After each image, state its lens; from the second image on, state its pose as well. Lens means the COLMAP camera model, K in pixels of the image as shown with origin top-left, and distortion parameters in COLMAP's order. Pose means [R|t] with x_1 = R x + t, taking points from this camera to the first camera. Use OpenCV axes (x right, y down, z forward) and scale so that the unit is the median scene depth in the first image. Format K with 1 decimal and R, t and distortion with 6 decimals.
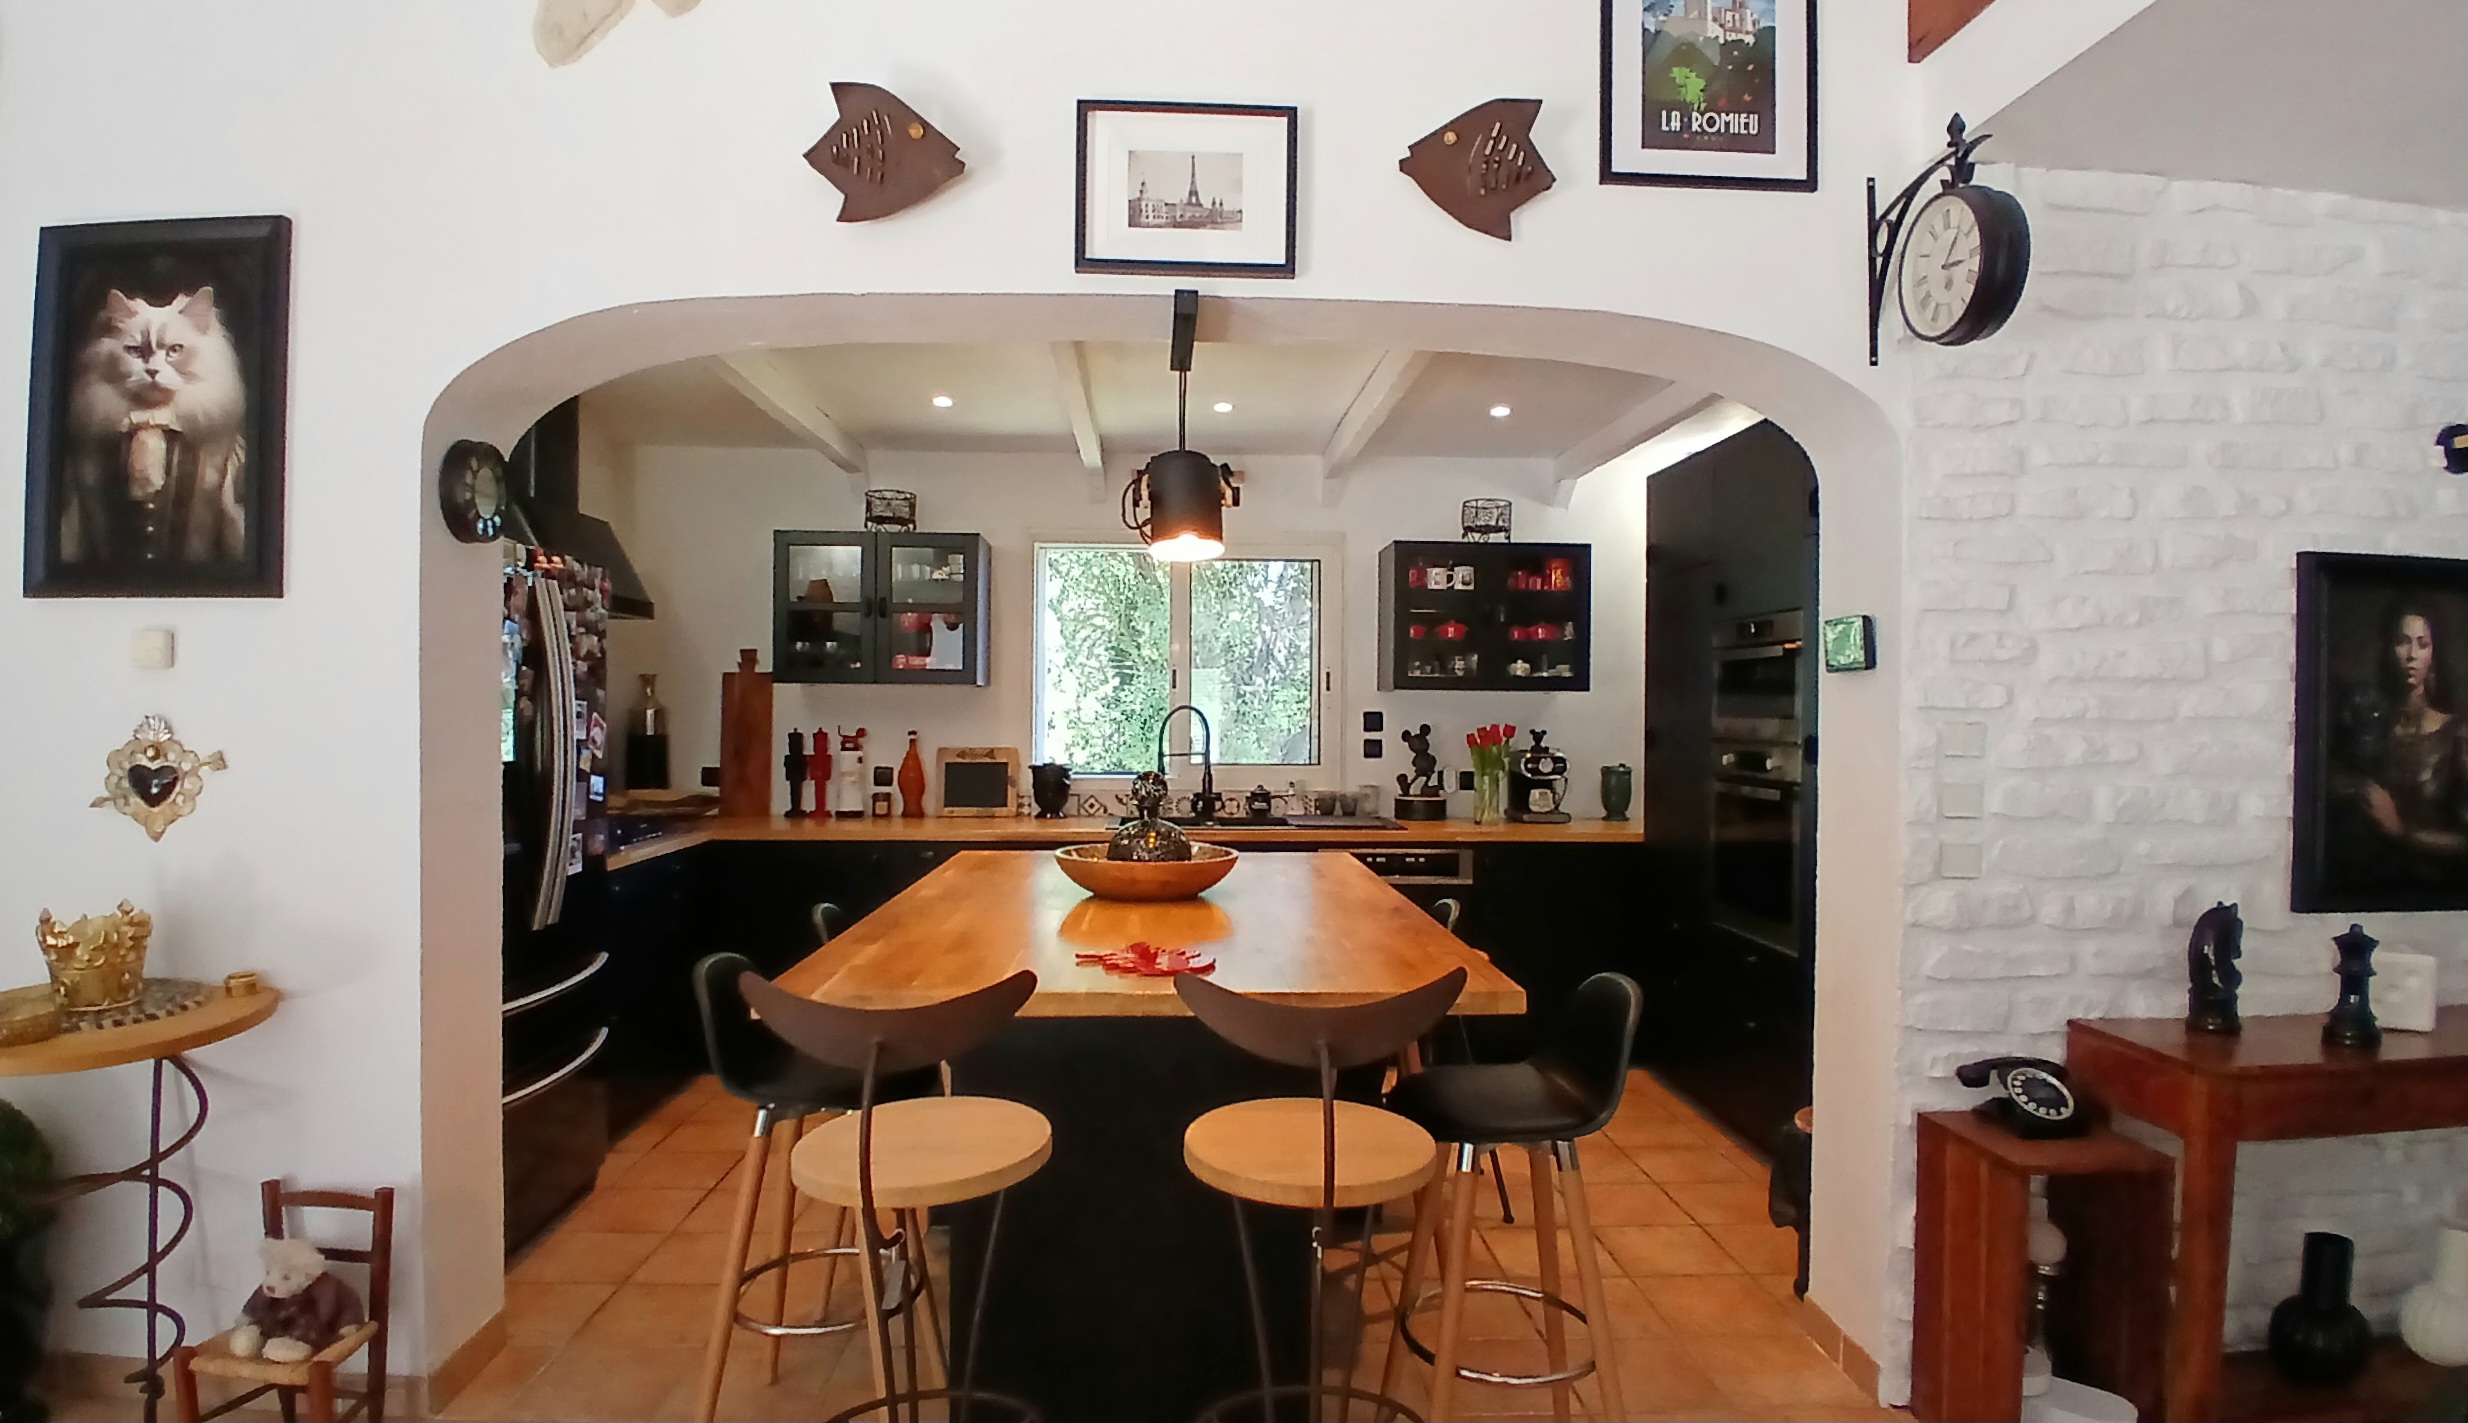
lens RADIAL K [[1262.8, 0, 1227.5], [0, 1262.8, 720.5], [0, 0, 1]] dist [0.000982, -0.046006]
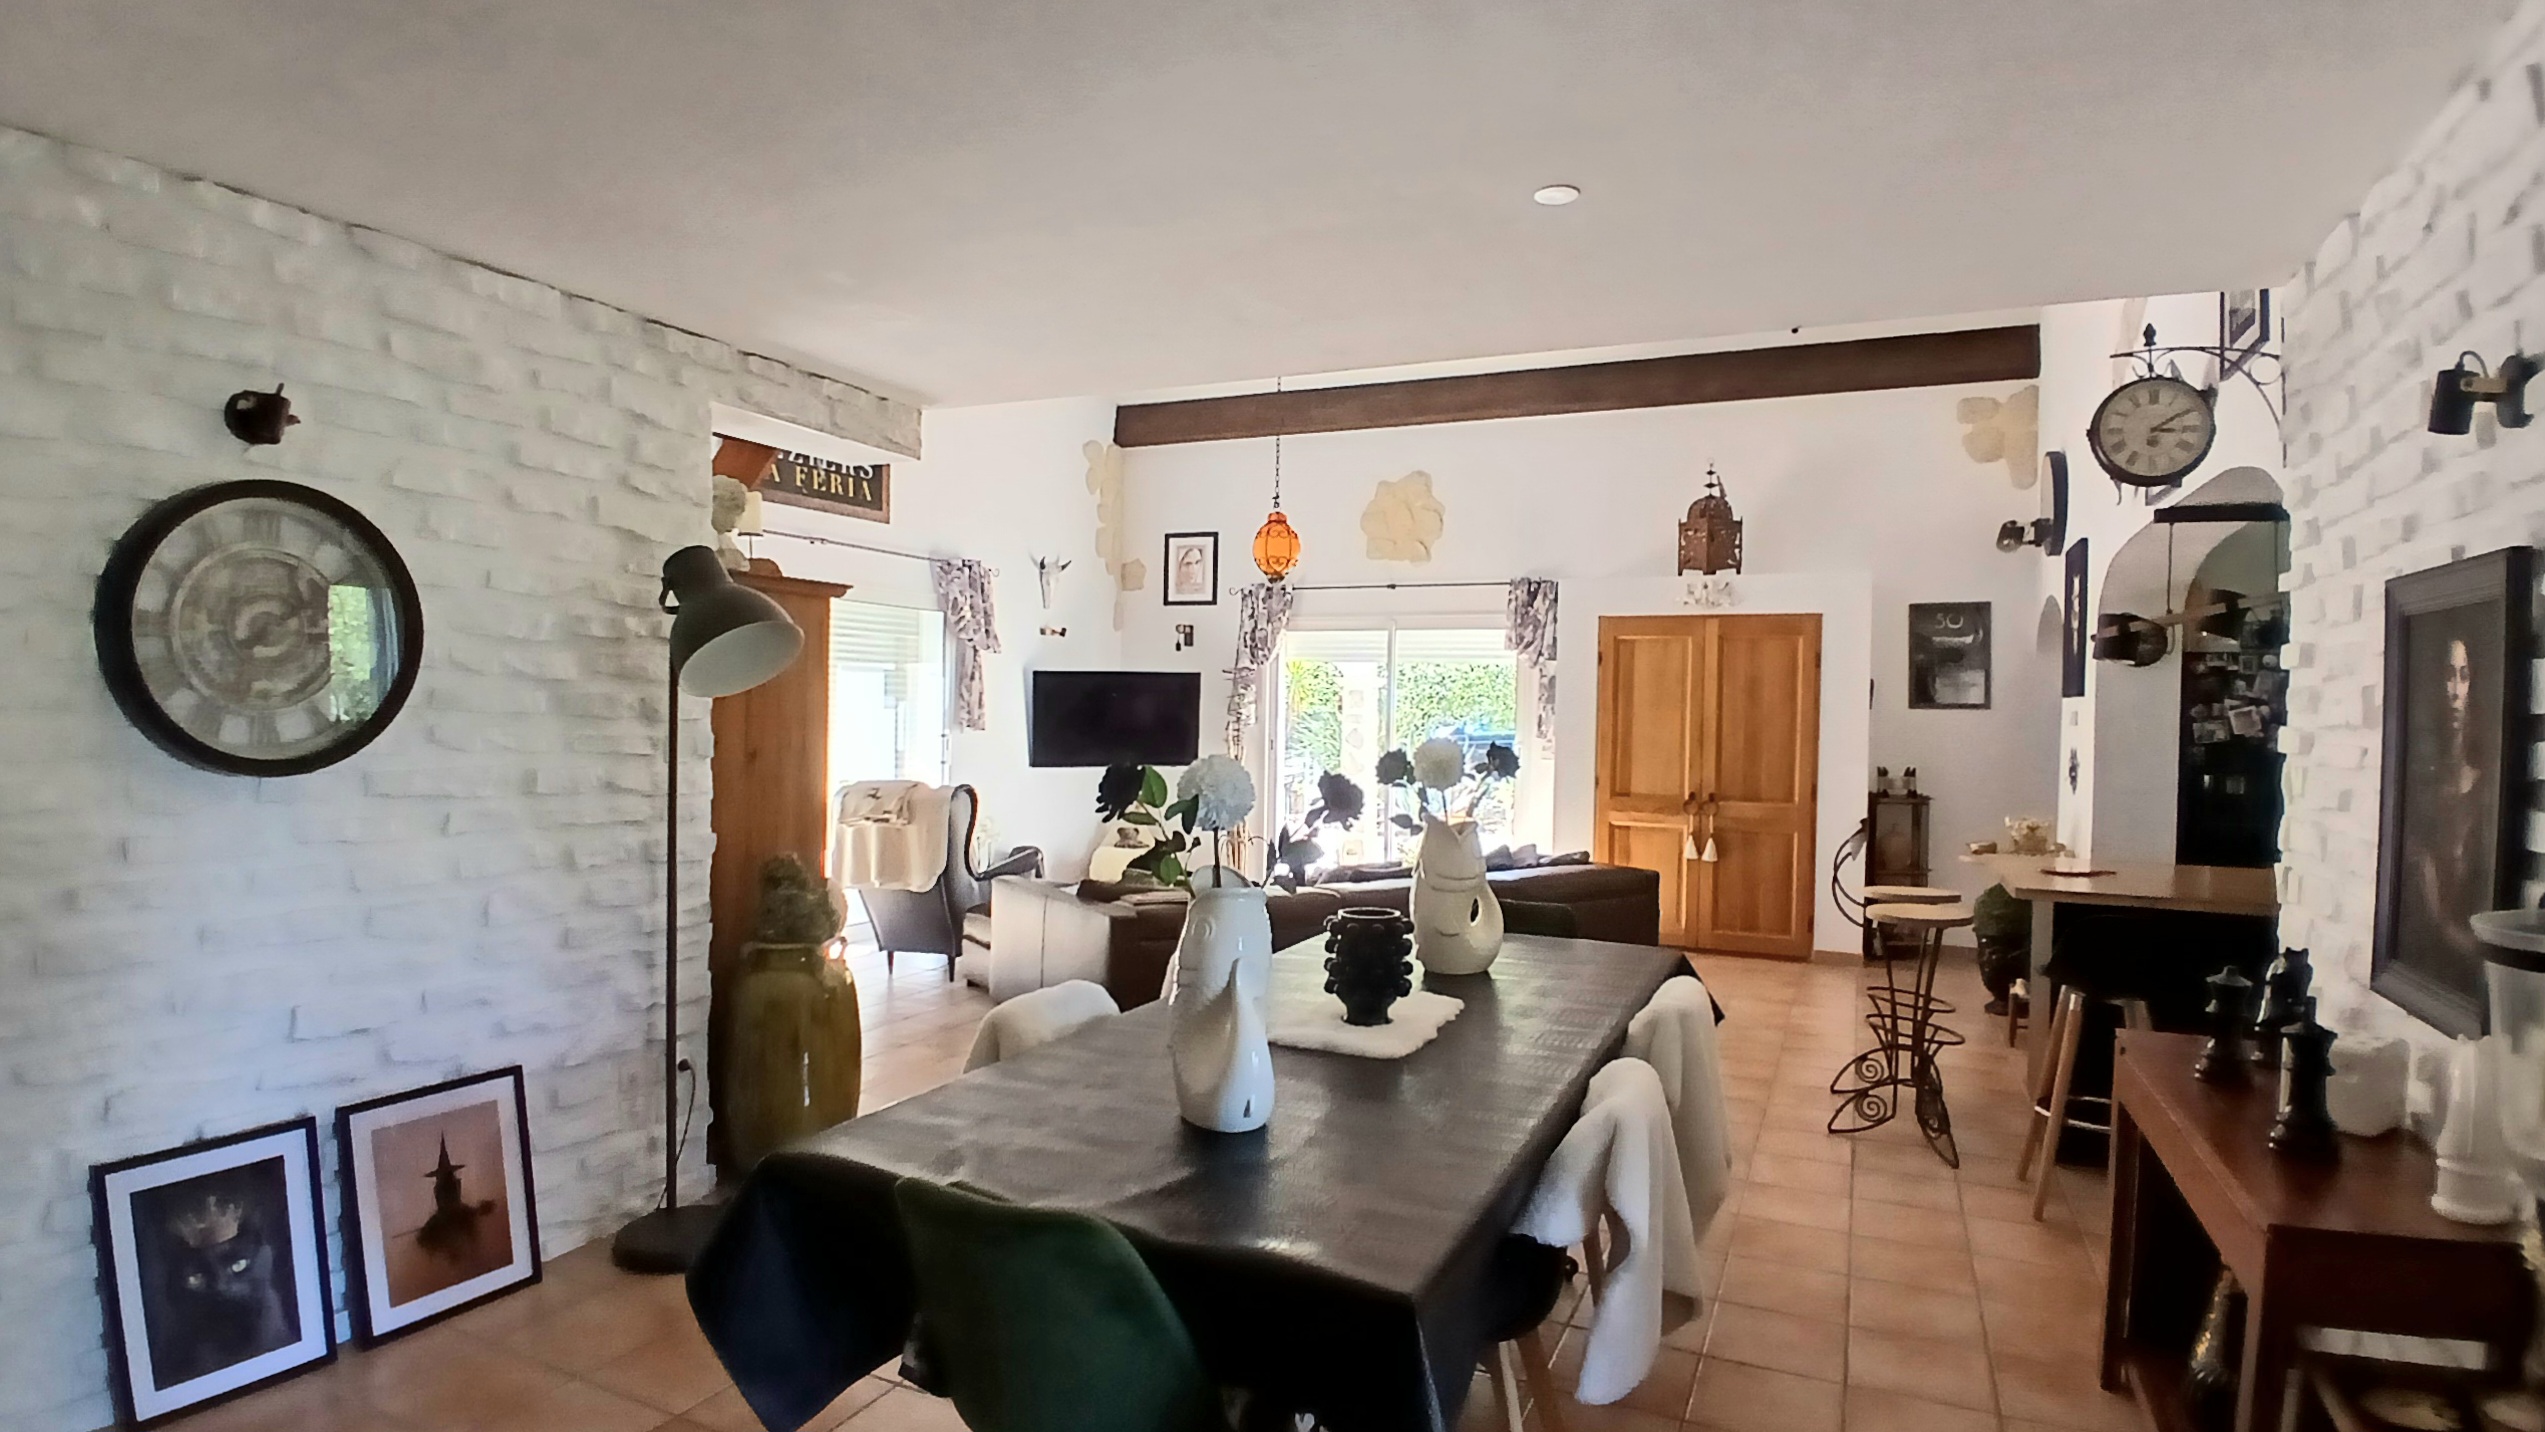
lens RADIAL K [[1286.0, 0, 1283.7], [0, 1286.0, 727.1], [0, 0, 1]] dist [-0.000095, -0.042988]
pose [[-0.447121, -0.004886, -0.894460, 2.047012], [-0.031664, 0.999445, 0.010369, -0.016268], [0.893913, 0.032959, -0.447027, 0.695222]]
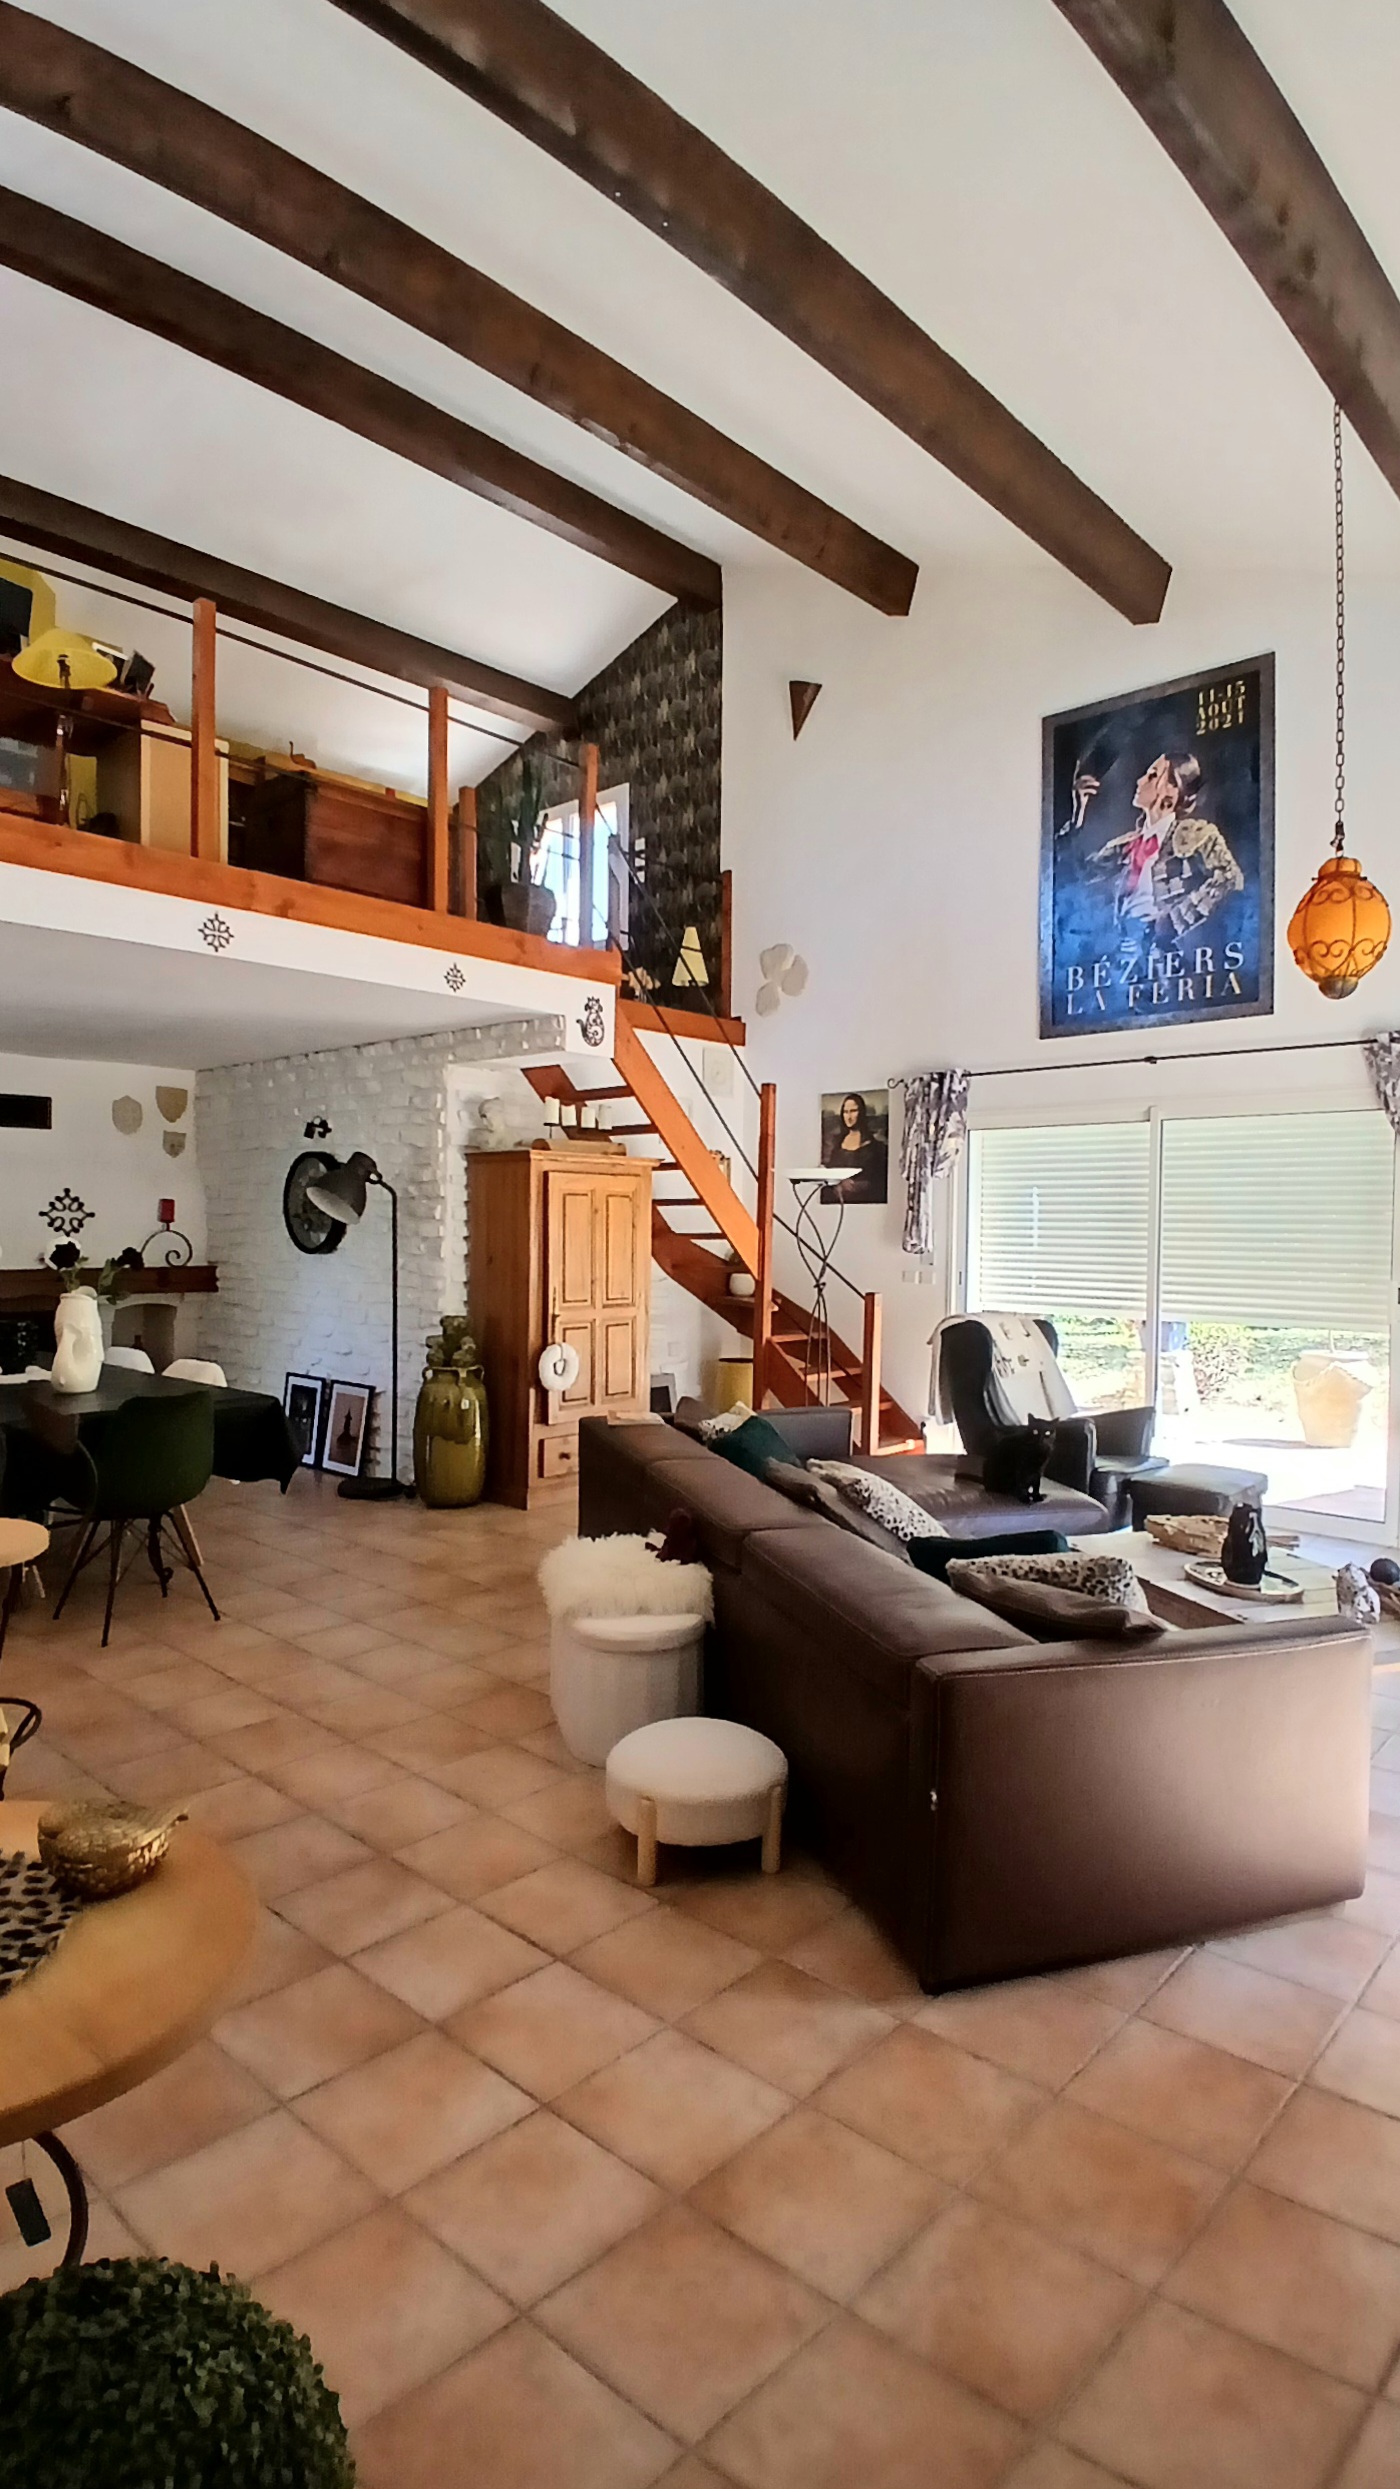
lens RADIAL K [[1257.7, 0, 700.0], [0, 1257.7, 1244.5], [0, 0, 1]] dist [-0.000095, -0.042988]
pose [[-0.716612, -0.027802, 0.696918, -1.315275], [-0.010977, 0.999531, 0.028586, -0.055378], [-0.697386, 0.012835, -0.716581, 0.985946]]
